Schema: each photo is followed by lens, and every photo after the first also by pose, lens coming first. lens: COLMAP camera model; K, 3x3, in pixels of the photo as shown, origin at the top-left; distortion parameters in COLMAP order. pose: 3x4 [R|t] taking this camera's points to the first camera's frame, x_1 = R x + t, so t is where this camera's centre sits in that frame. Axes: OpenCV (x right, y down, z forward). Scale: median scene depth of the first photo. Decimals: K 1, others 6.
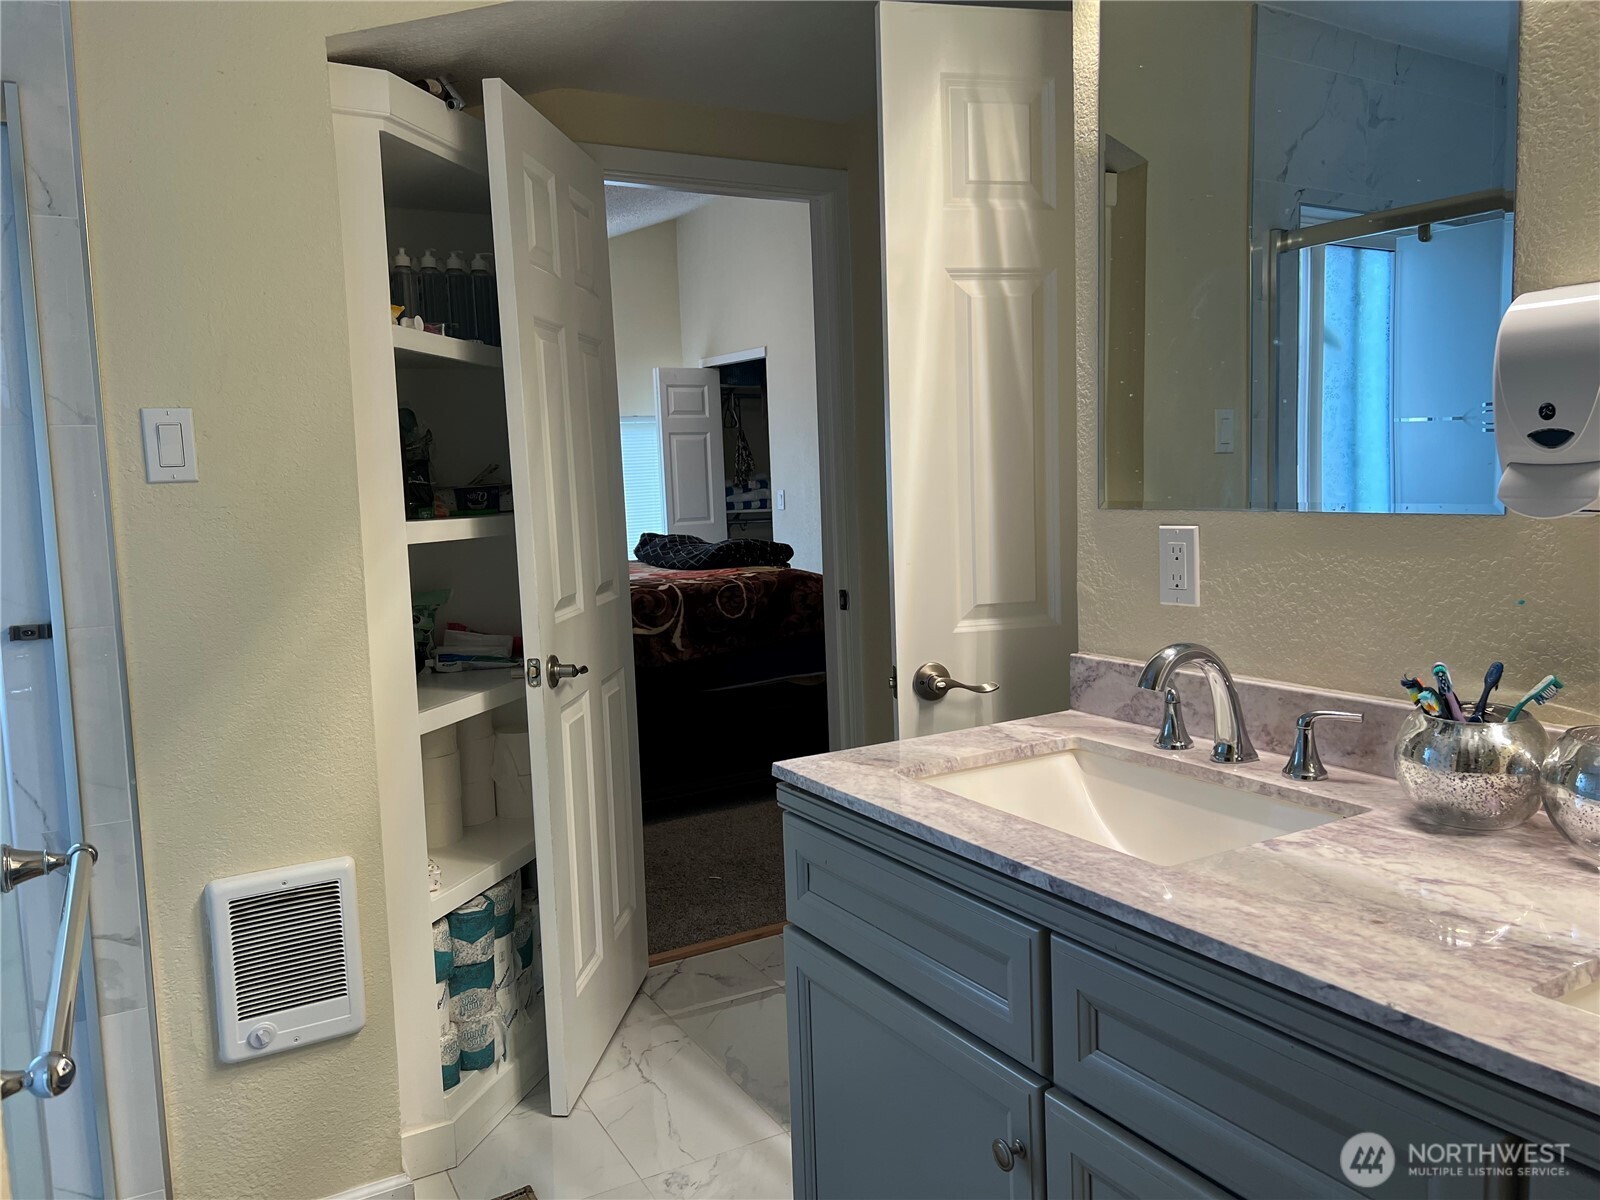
lens RADIAL K [[1214.6, 0, 803.7], [0, 1214.6, 603.6], [0, 0, 1]] dist [0.055271, -0.056698]
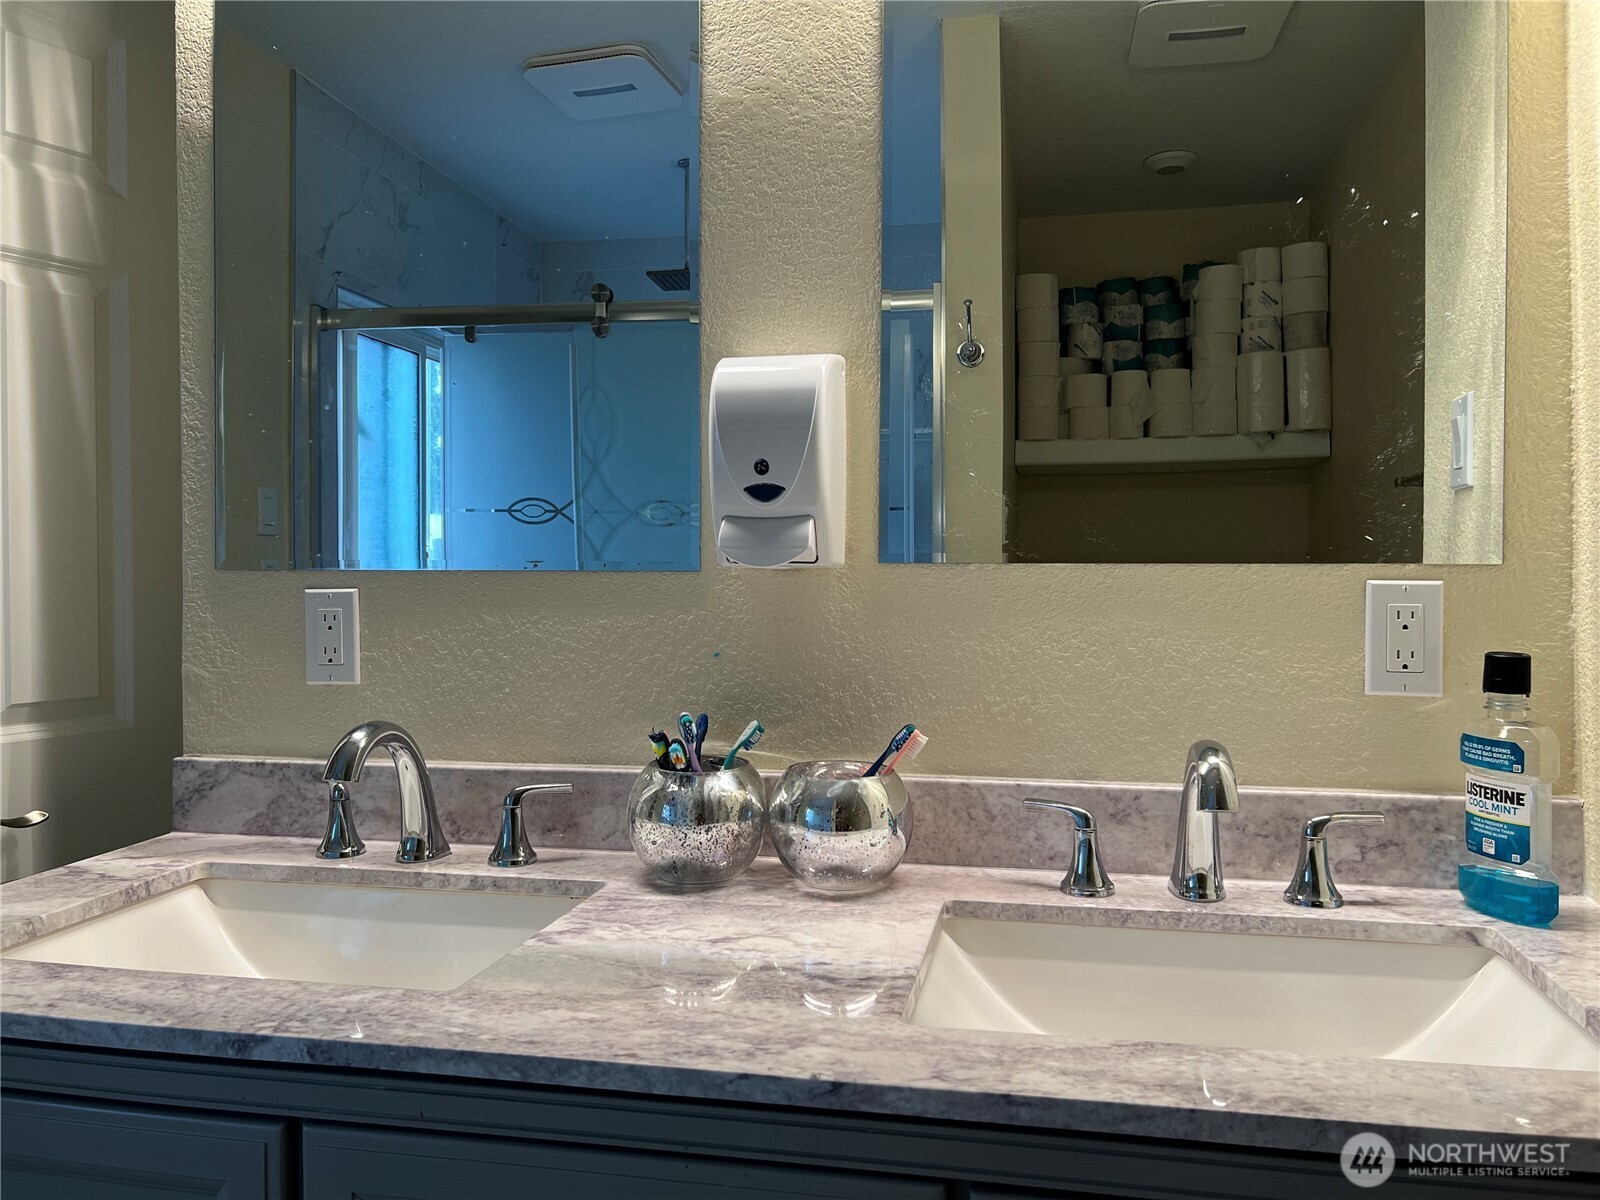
lens RADIAL K [[1214.6, 0, 803.3], [0, 1214.6, 593.1], [0, 0, 1]] dist [0.055271, -0.056698]
pose [[0.677510, 0.020070, 0.735240, -0.111537], [0.058642, 0.994971, -0.081197, 0.031880], [-0.733172, 0.098128, 0.672926, 0.234293]]
